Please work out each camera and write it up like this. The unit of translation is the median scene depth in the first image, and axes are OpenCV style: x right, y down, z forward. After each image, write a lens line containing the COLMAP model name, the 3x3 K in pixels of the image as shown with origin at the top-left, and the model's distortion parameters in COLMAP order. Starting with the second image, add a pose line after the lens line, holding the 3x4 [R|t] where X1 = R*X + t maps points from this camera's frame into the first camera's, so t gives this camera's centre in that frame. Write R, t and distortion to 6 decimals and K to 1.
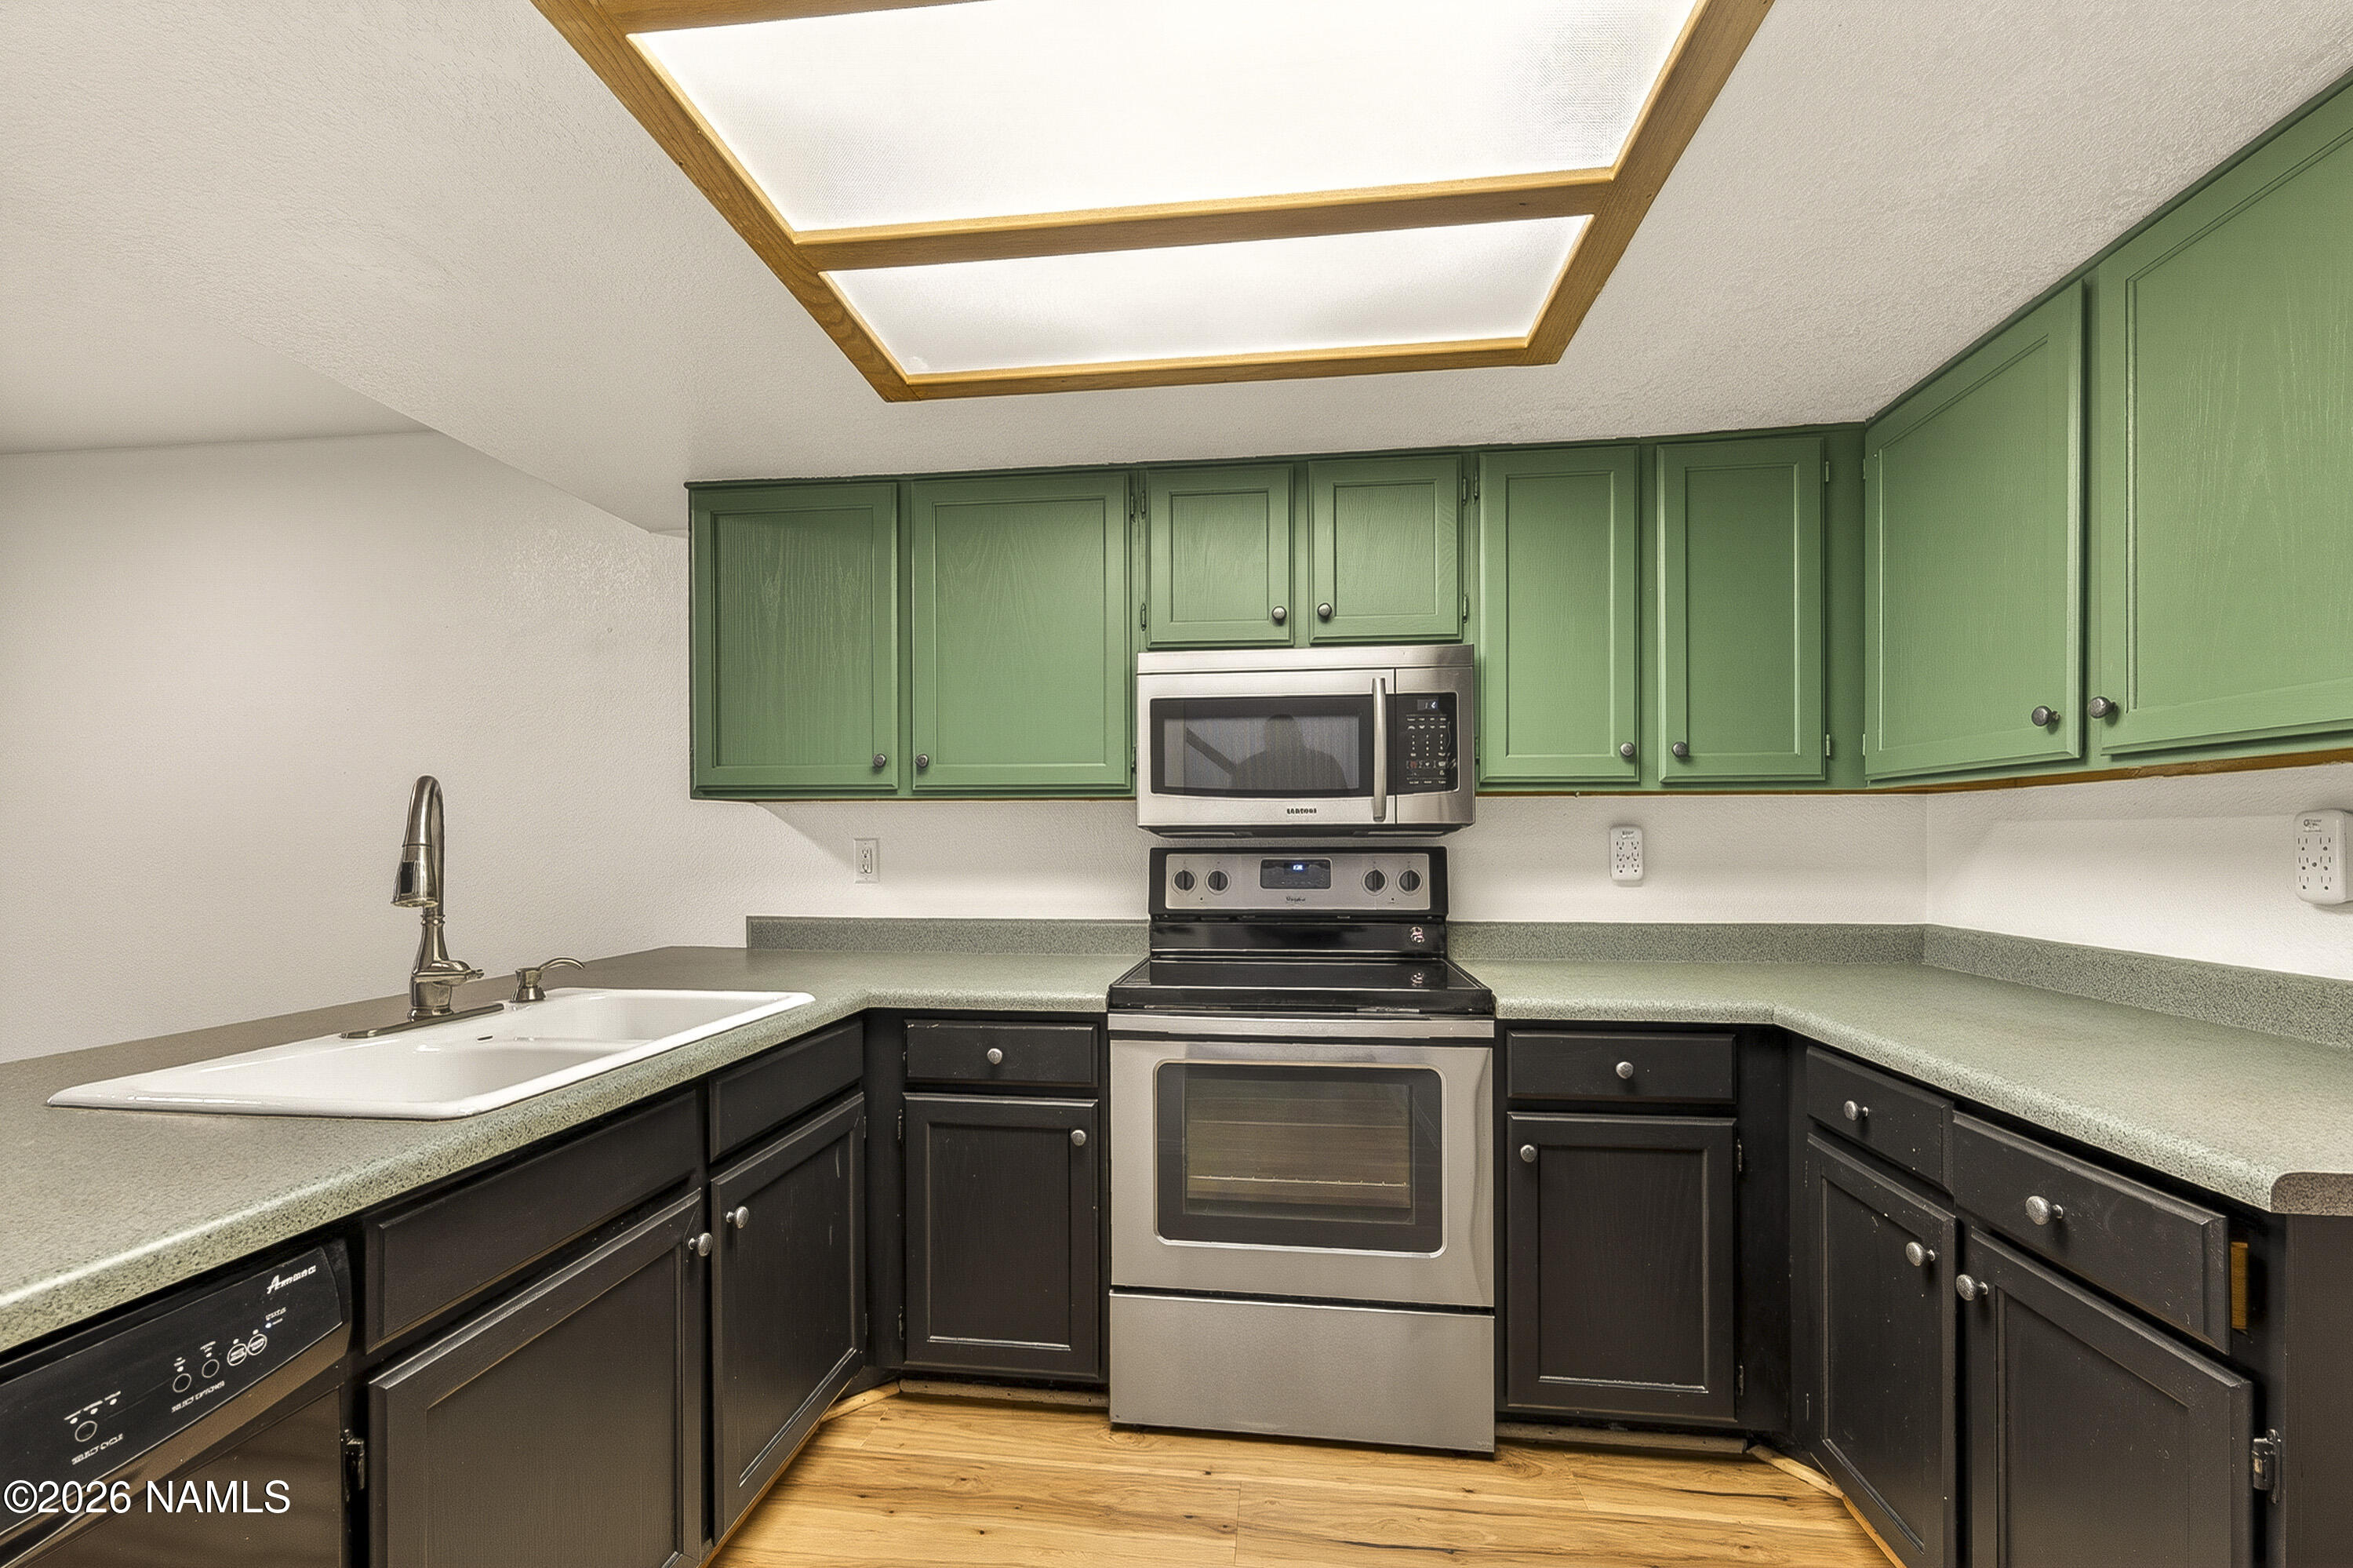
lens RADIAL K [[941.9, 0, 1183.6], [0, 941.9, 842.7], [0, 0, 1]] dist [-0.008594, 0.000770]
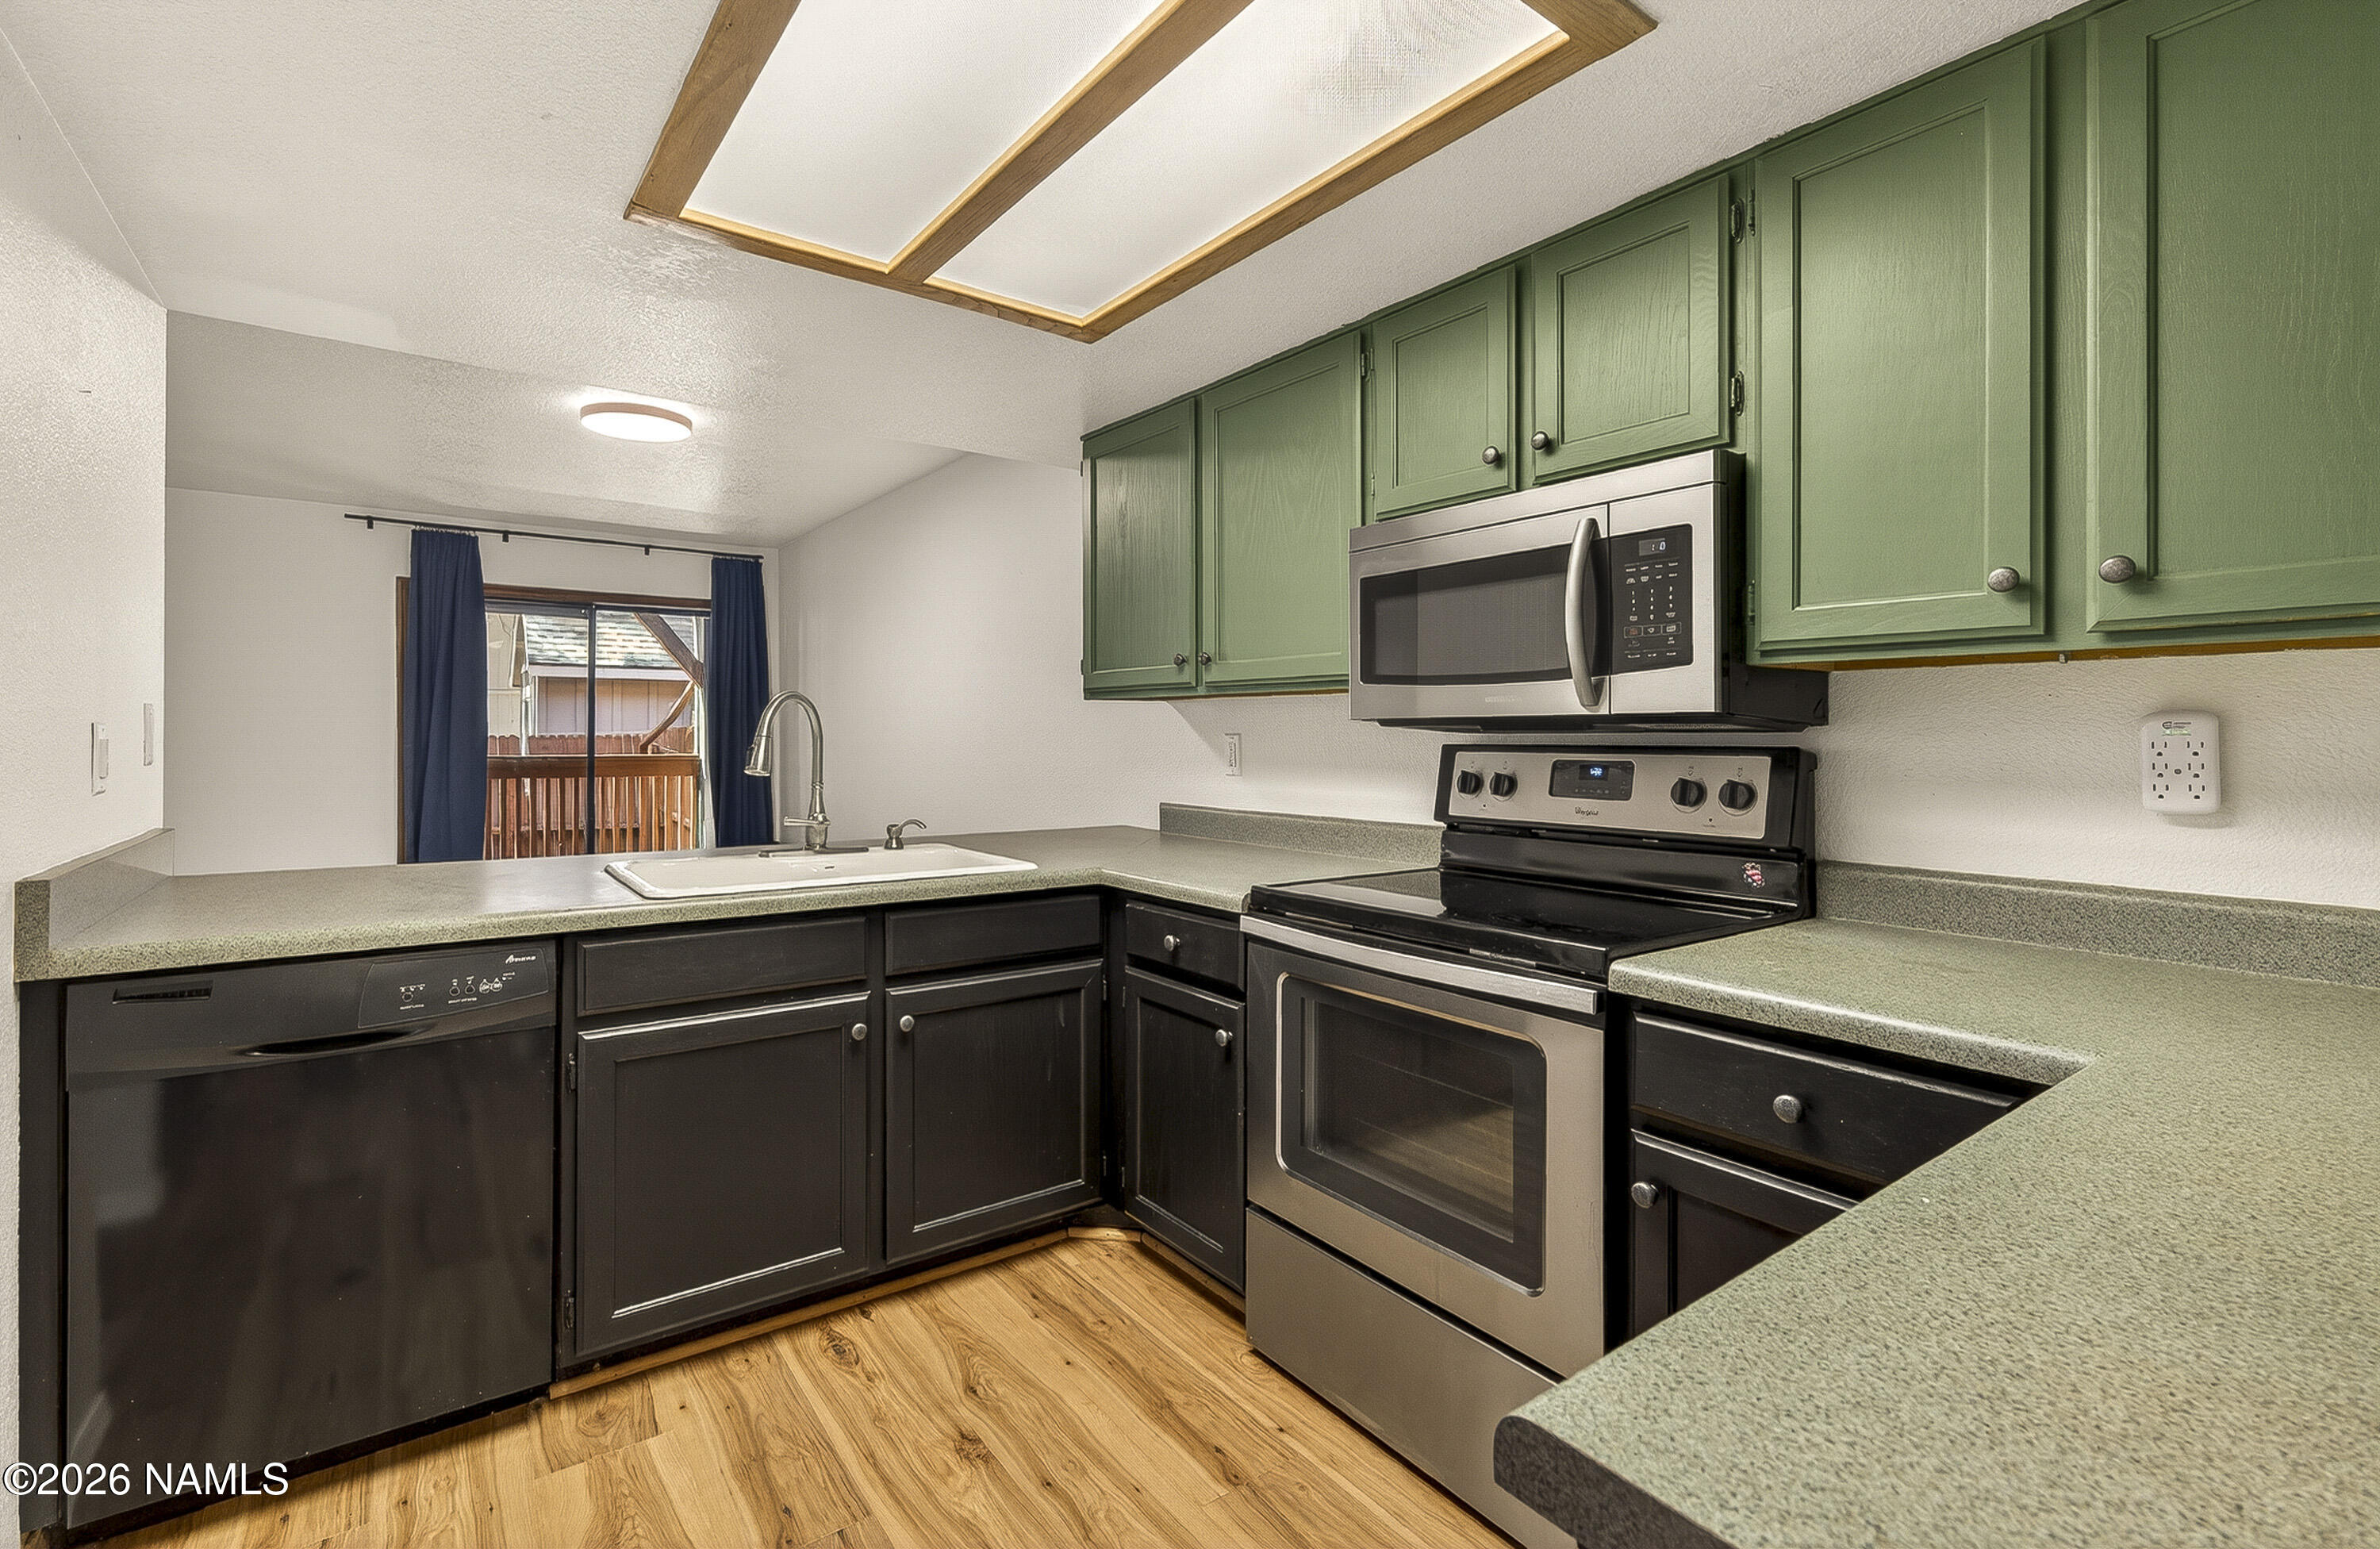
lens RADIAL K [[1053.8, 0, 1180.7], [0, 1053.8, 738.6], [0, 0, 1]] dist [-0.001573, 0.000928]
pose [[0.677527, 0.005667, -0.735476, 0.600733], [-0.004314, 0.999984, 0.003732, -0.002743], [0.735485, 0.000645, 0.677540, 0.198763]]
